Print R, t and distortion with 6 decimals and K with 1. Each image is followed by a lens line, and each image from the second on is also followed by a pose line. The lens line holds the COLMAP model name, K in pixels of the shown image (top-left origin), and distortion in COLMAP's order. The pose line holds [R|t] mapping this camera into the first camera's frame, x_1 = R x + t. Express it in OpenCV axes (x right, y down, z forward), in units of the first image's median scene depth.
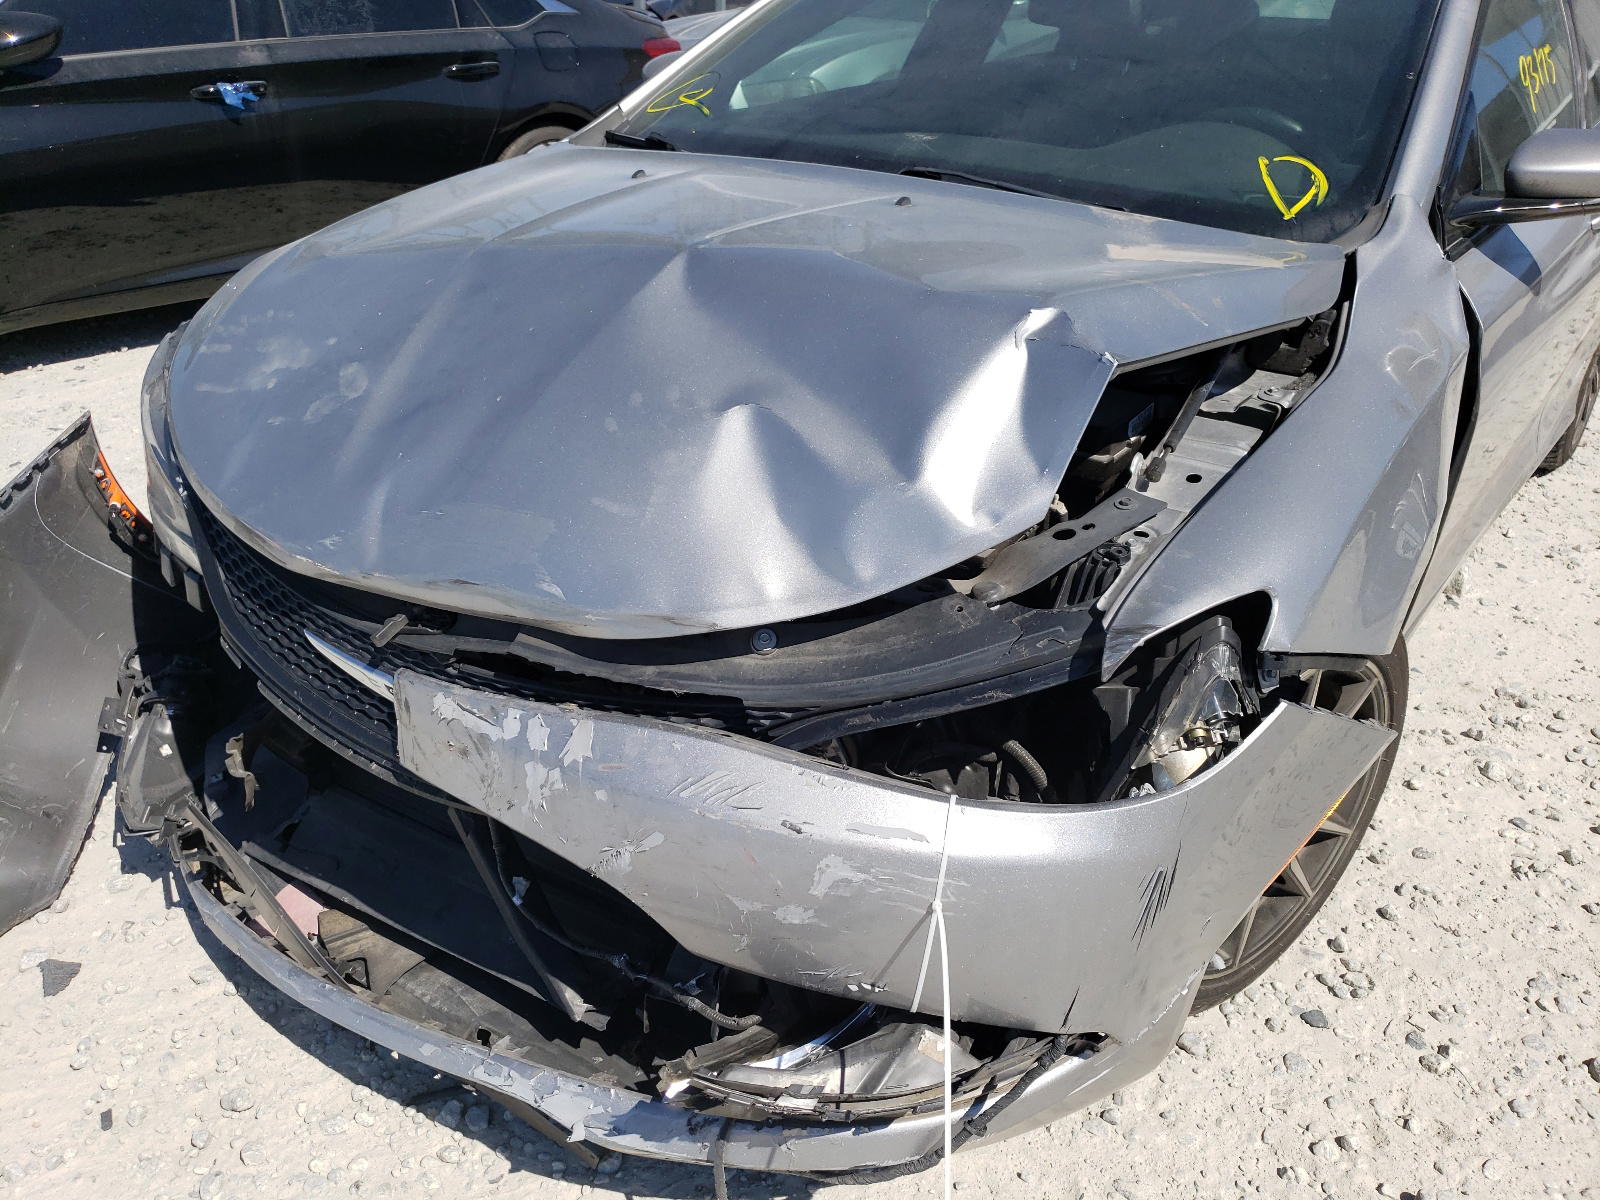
lens RADIAL K [[1234.5, 0, 779.1], [0, 1234.5, 597.8], [0, 0, 1]] dist [-0.043844, 0.059322]
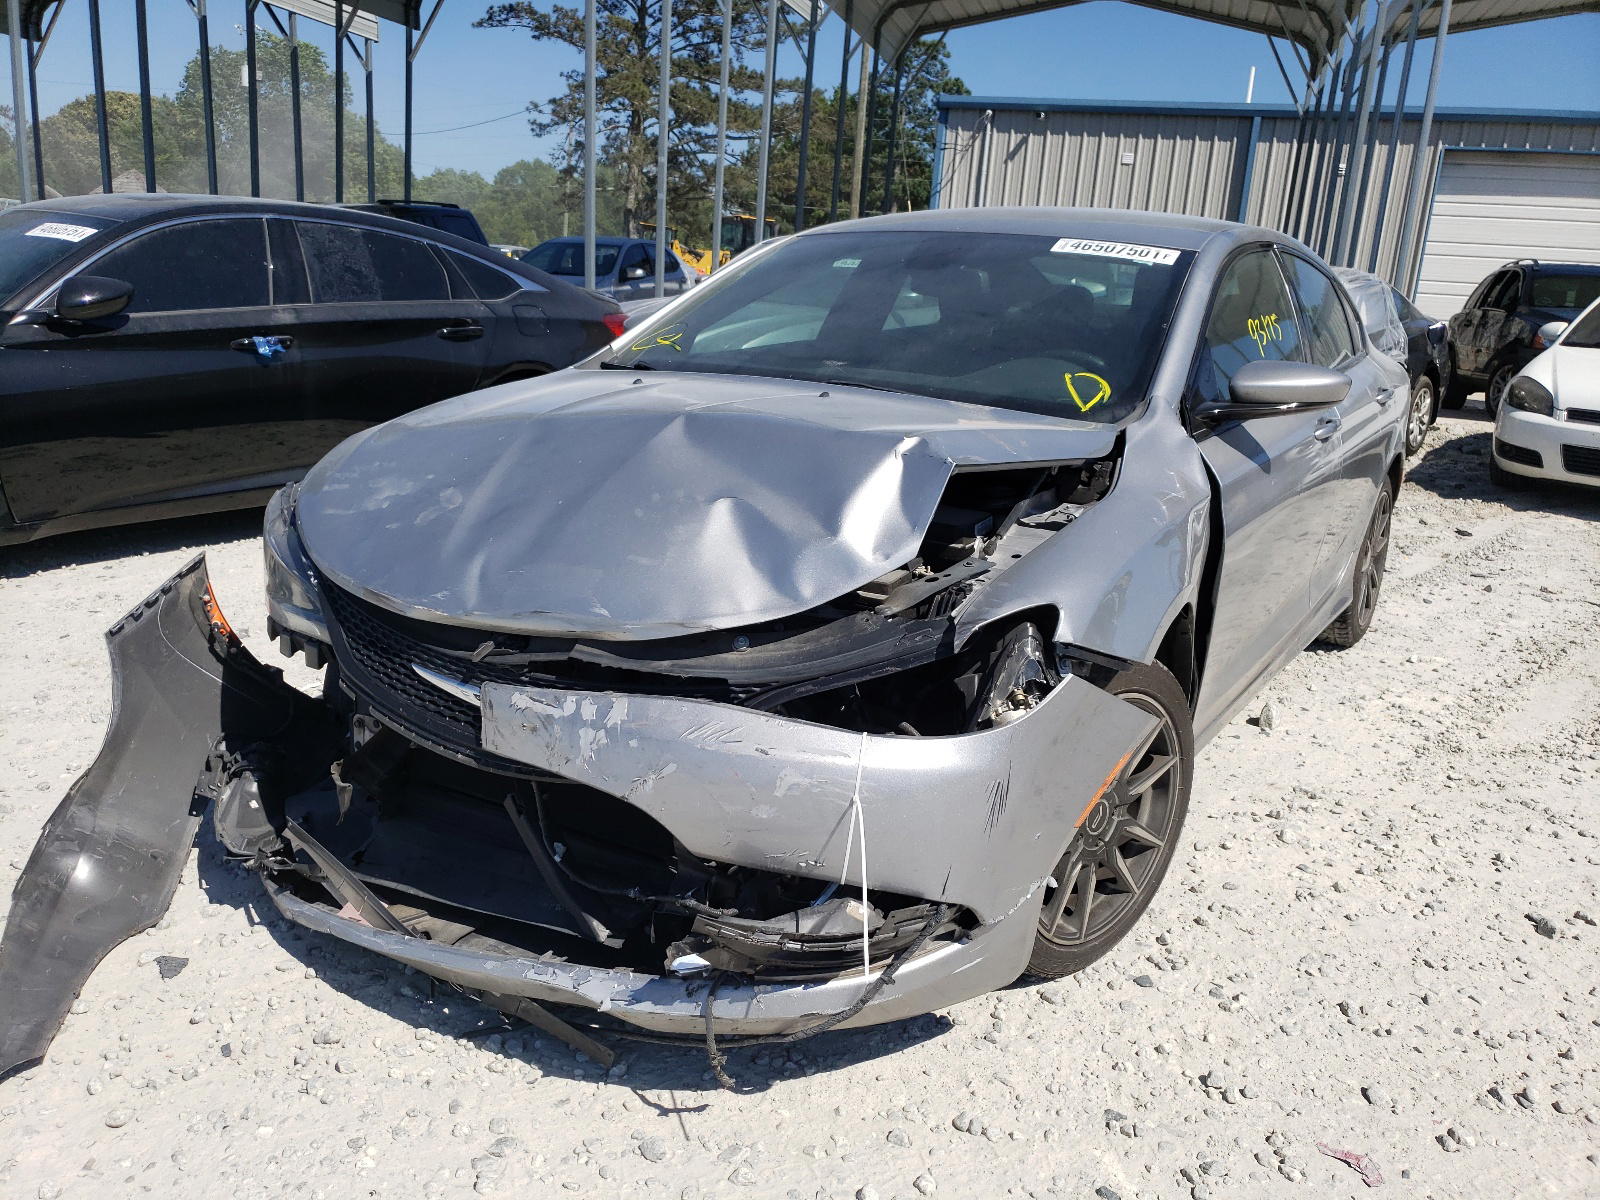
lens RADIAL K [[1203.1, 0, 800.0], [0, 1203.1, 600.0], [0, 0, 1]] dist [0.001852, -0.061849]
pose [[0.996900, 0.002182, 0.078651, -0.043863], [0.014017, 0.978698, -0.204825, 0.224069], [-0.077422, 0.205292, 0.975634, -0.372039]]
